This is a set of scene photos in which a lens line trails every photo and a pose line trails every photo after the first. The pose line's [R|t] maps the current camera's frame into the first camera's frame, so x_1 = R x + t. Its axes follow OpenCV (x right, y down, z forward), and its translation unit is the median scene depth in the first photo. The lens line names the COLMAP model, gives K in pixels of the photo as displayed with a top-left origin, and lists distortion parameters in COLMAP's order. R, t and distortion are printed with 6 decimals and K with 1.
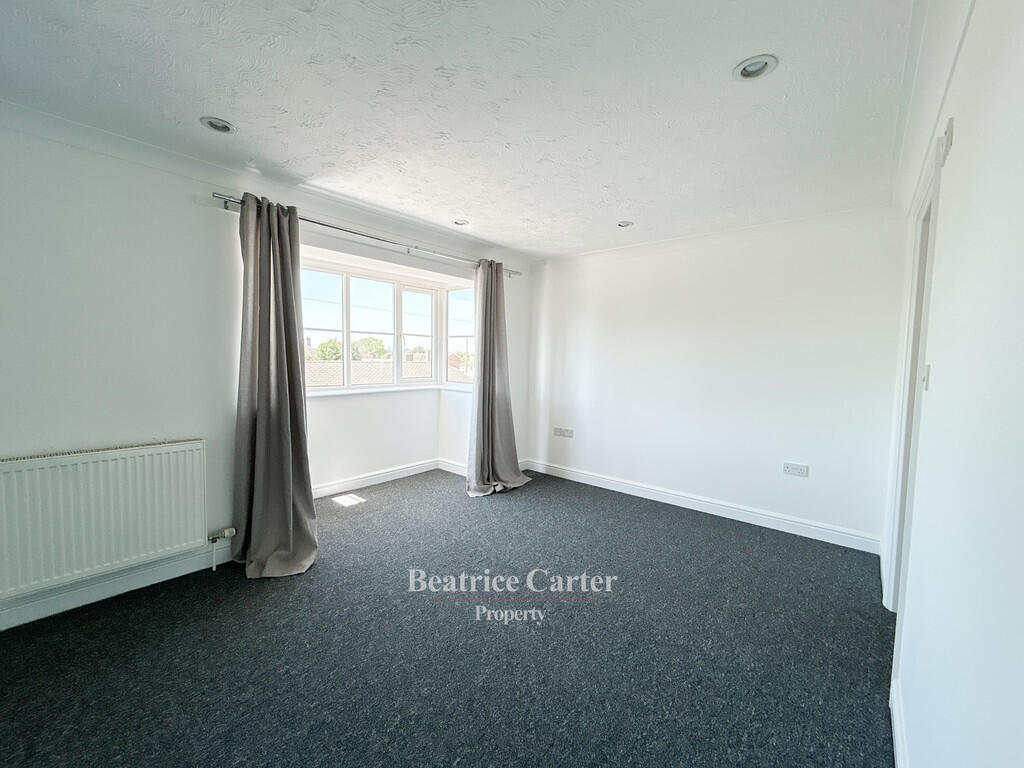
lens RADIAL K [[415.1, 0, 511.5], [0, 415.1, 382.2], [0, 0, 1]] dist [-0.000144, 0.000874]
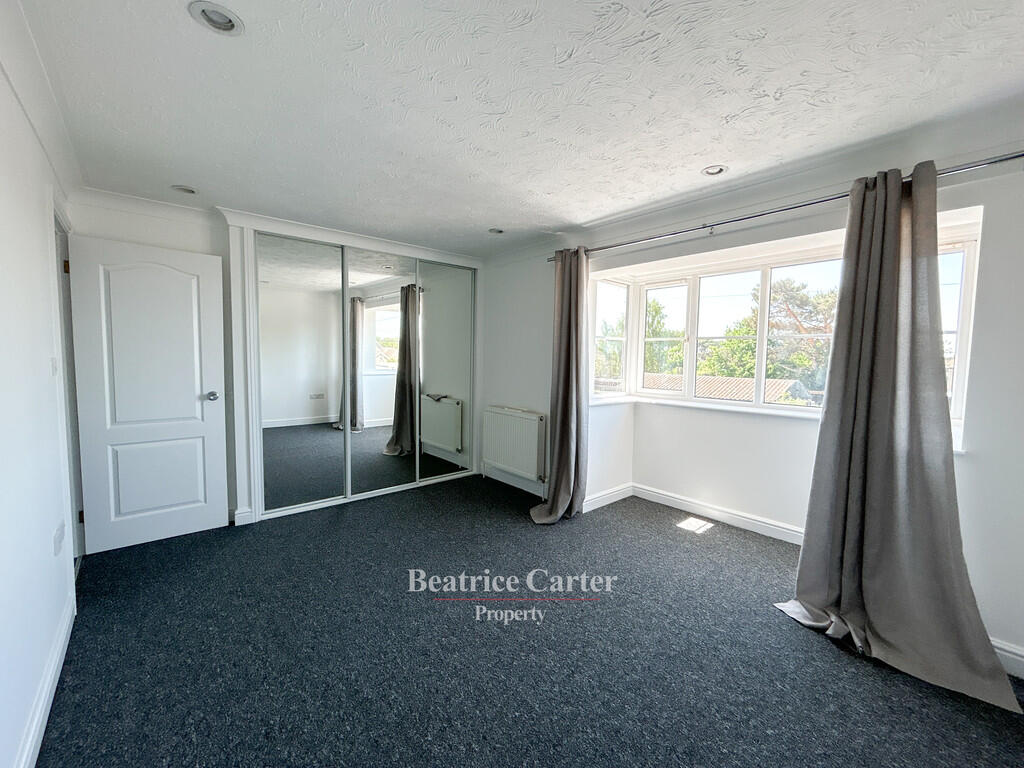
lens RADIAL K [[415.1, 0, 511.5], [0, 415.1, 382.2], [0, 0, 1]] dist [-0.000144, 0.000874]
pose [[-0.142672, 0.042111, -0.988874, 0.593292], [-0.082877, 0.995078, 0.054332, -0.045361], [0.986294, 0.089707, -0.138480, 0.767661]]
